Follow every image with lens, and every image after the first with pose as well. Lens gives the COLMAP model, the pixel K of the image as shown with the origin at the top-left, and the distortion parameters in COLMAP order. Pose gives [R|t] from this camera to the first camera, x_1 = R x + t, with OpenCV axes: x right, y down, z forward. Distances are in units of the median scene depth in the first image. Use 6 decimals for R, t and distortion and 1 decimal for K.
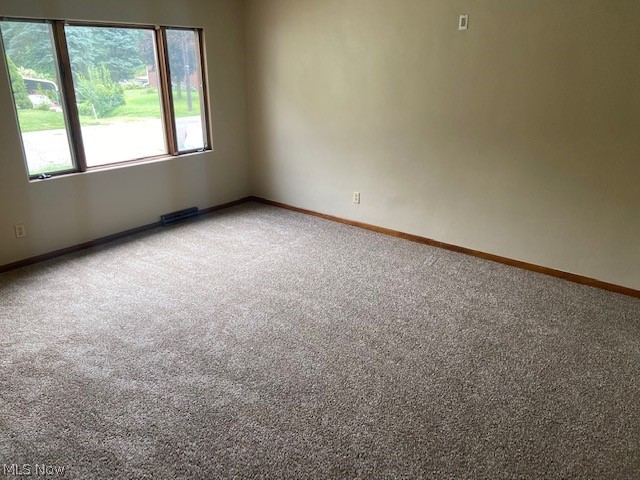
lens RADIAL K [[480.8, 0, 320.0], [0, 480.8, 240.0], [0, 0, 1]] dist [0.124568, -0.184865]
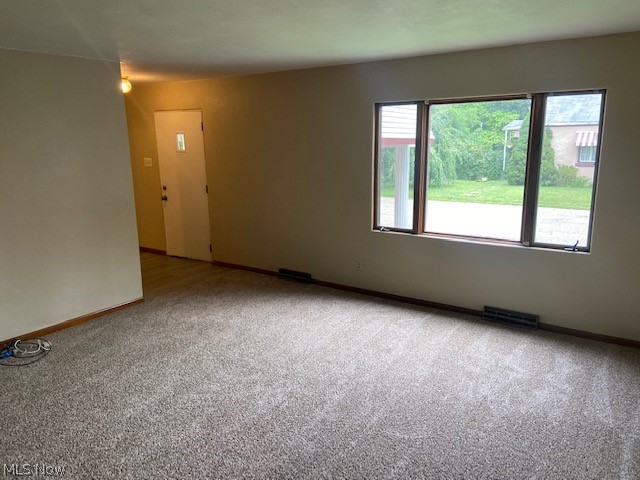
lens RADIAL K [[480.8, 0, 320.0], [0, 480.8, 240.0], [0, 0, 1]] dist [0.124568, -0.184865]
pose [[0.057392, 0.201086, -0.977891, 0.519405], [-0.336574, 0.926060, 0.170674, -0.224051], [0.939906, 0.319338, 0.120829, 0.631060]]
